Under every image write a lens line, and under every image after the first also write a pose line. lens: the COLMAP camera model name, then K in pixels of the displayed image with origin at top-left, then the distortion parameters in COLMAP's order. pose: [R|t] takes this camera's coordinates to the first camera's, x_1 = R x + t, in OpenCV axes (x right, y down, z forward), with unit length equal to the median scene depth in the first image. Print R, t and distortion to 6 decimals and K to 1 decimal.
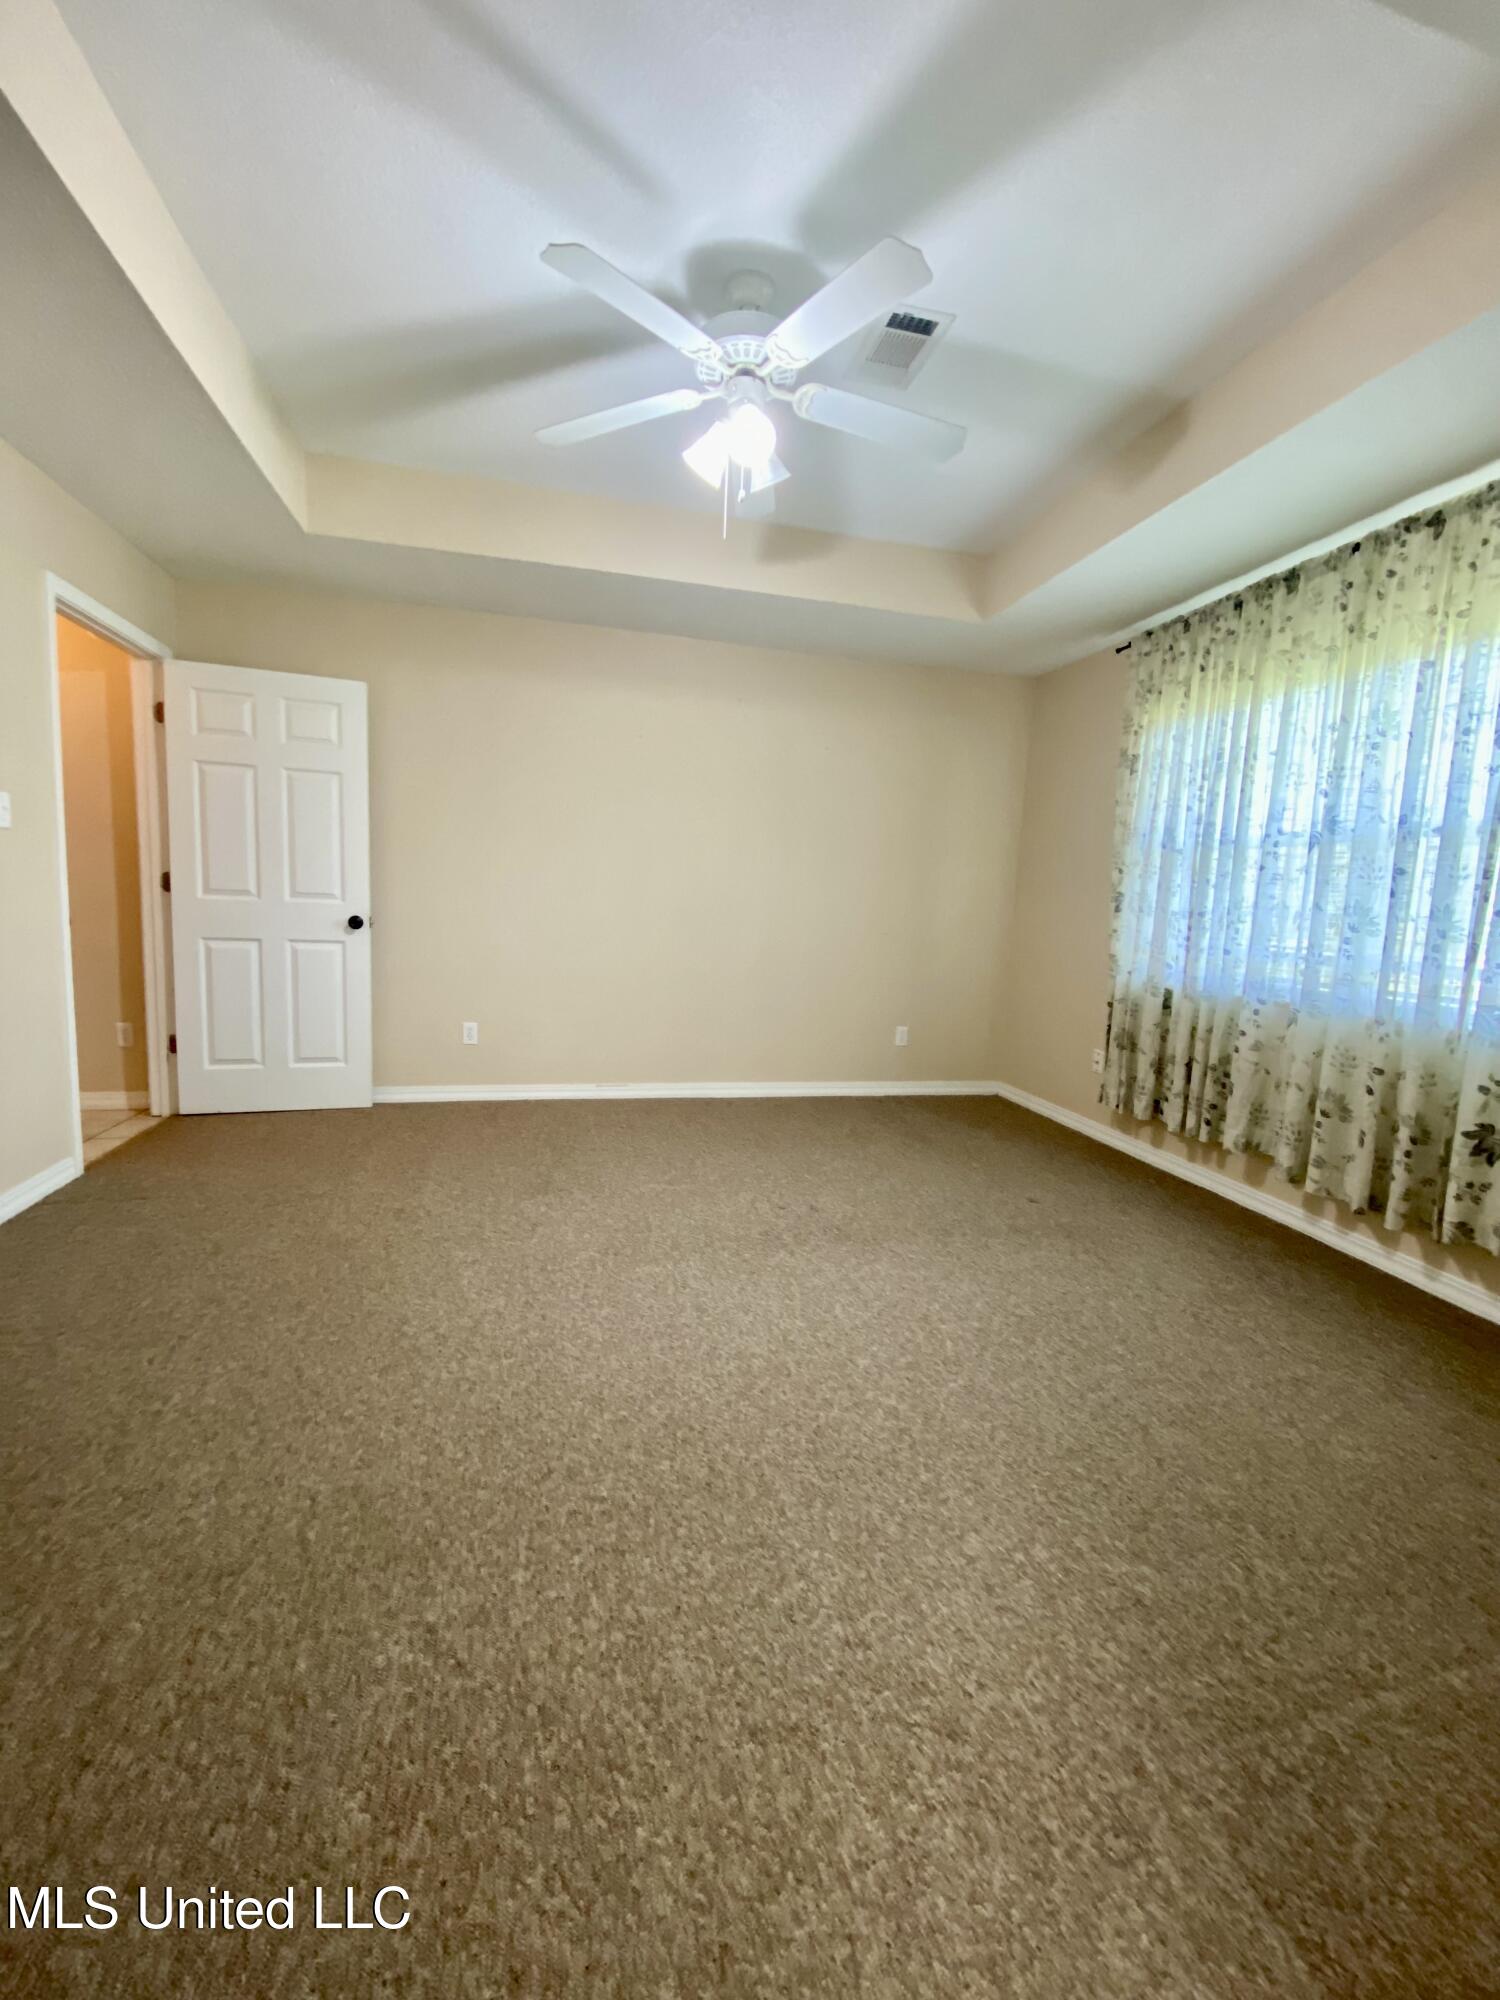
lens RADIAL K [[805.5, 0, 746.9], [0, 805.5, 1006.1], [0, 0, 1]] dist [-0.021821, -0.000023]
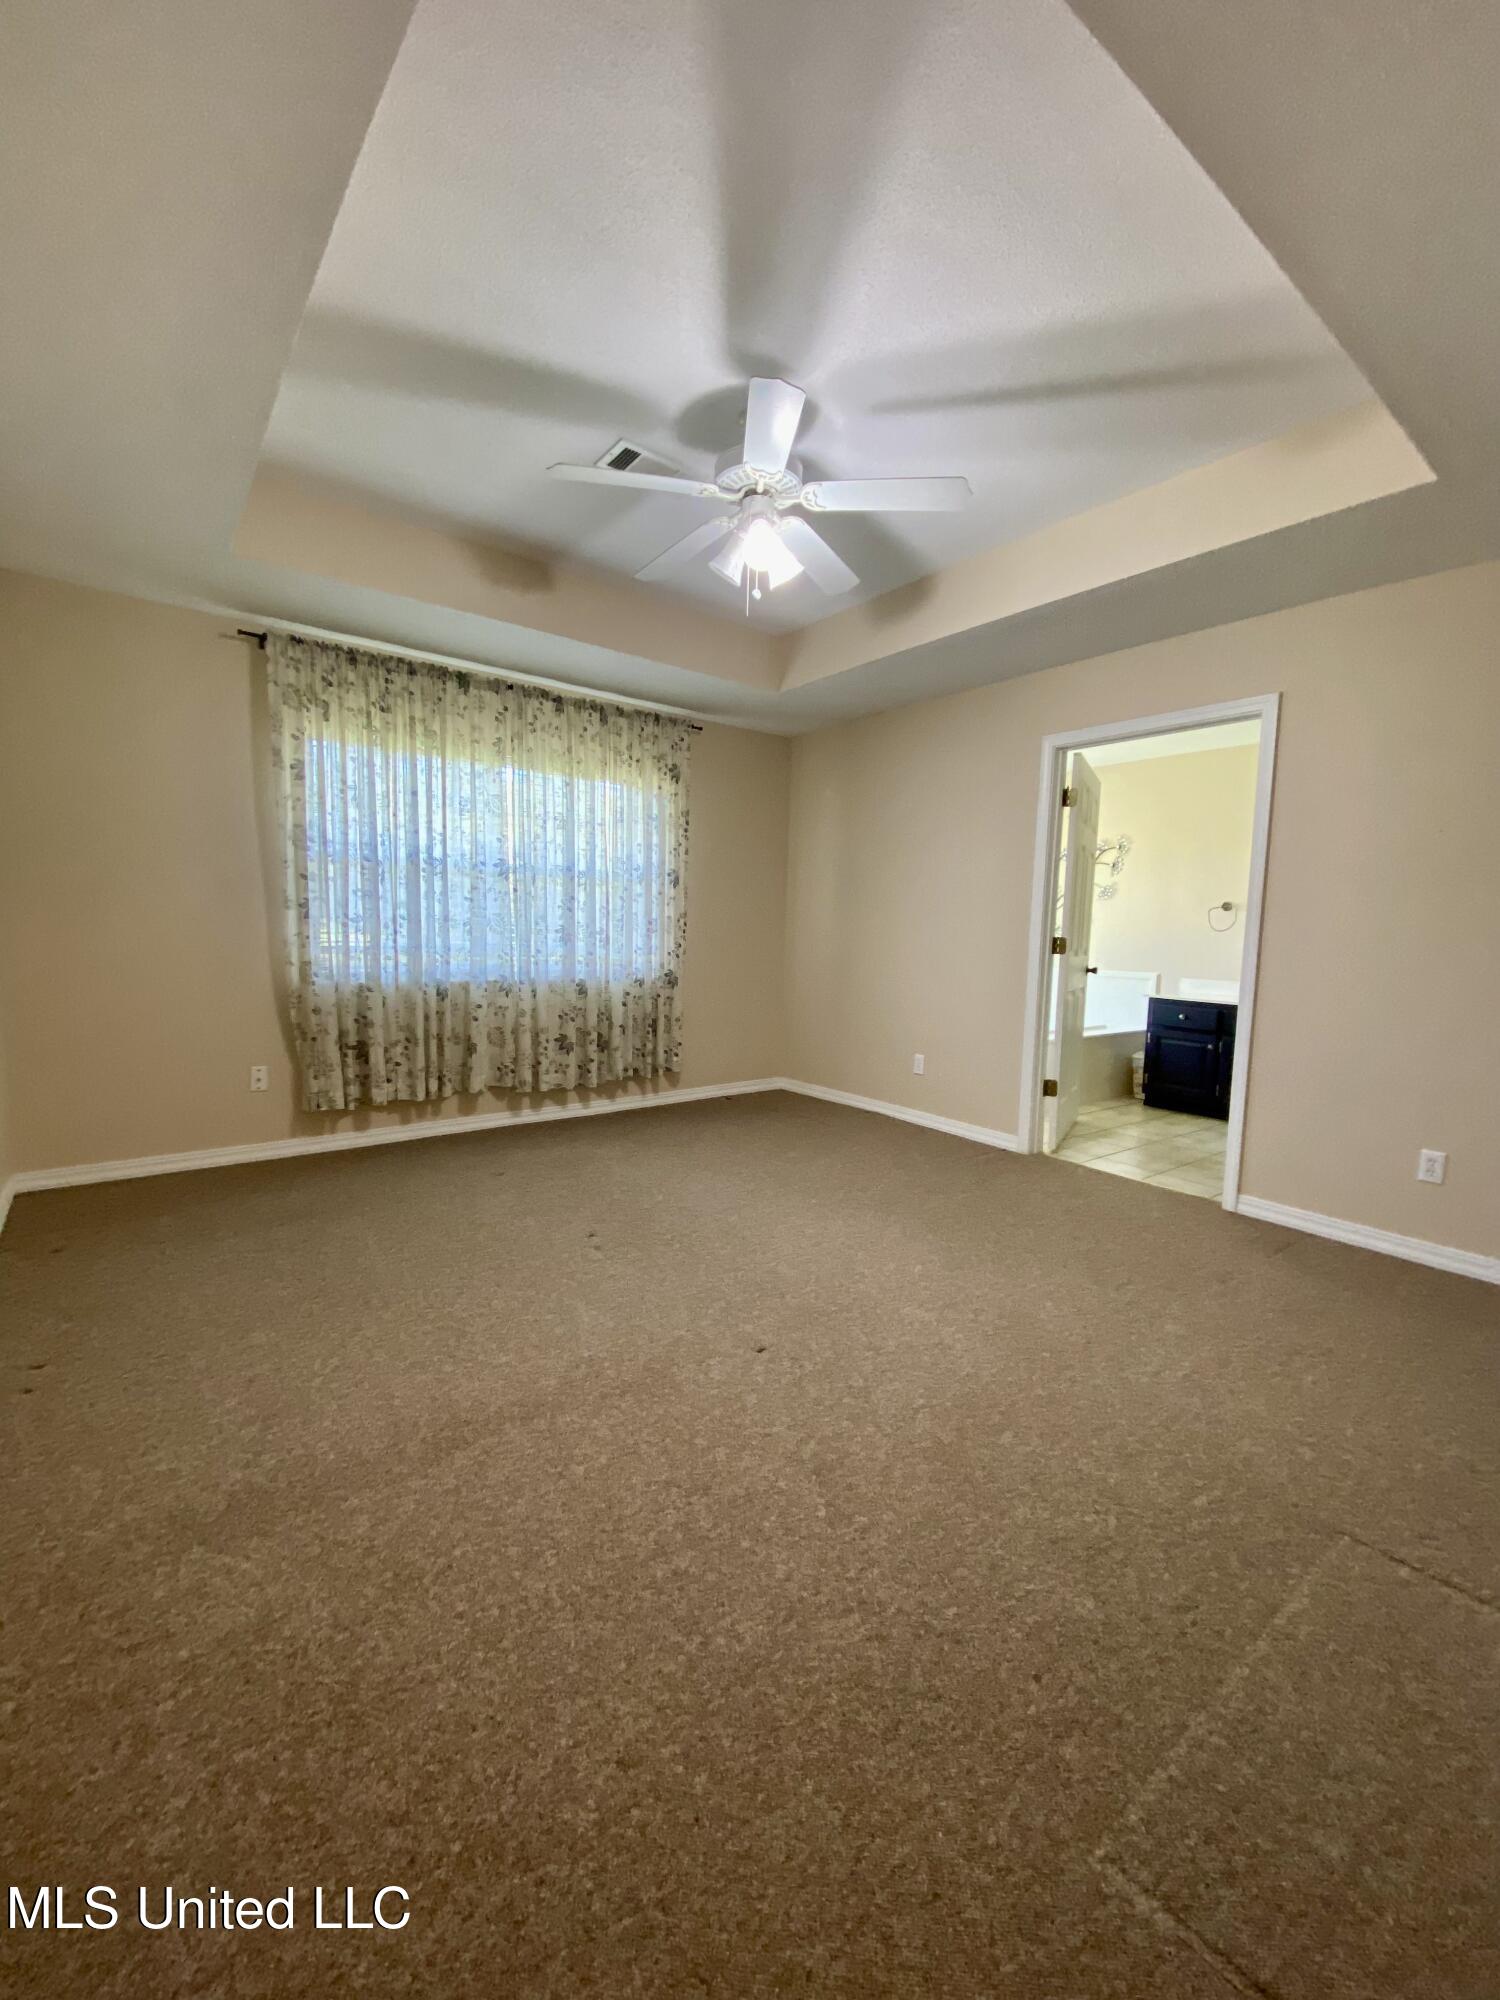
lens RADIAL K [[805.5, 0, 746.9], [0, 805.5, 1006.1], [0, 0, 1]] dist [-0.021821, -0.000023]
pose [[-0.418612, -0.141442, 0.897083, -0.846364], [0.073127, 0.979340, 0.188536, -0.199725], [-0.905216, 0.144524, -0.399620, 1.162111]]
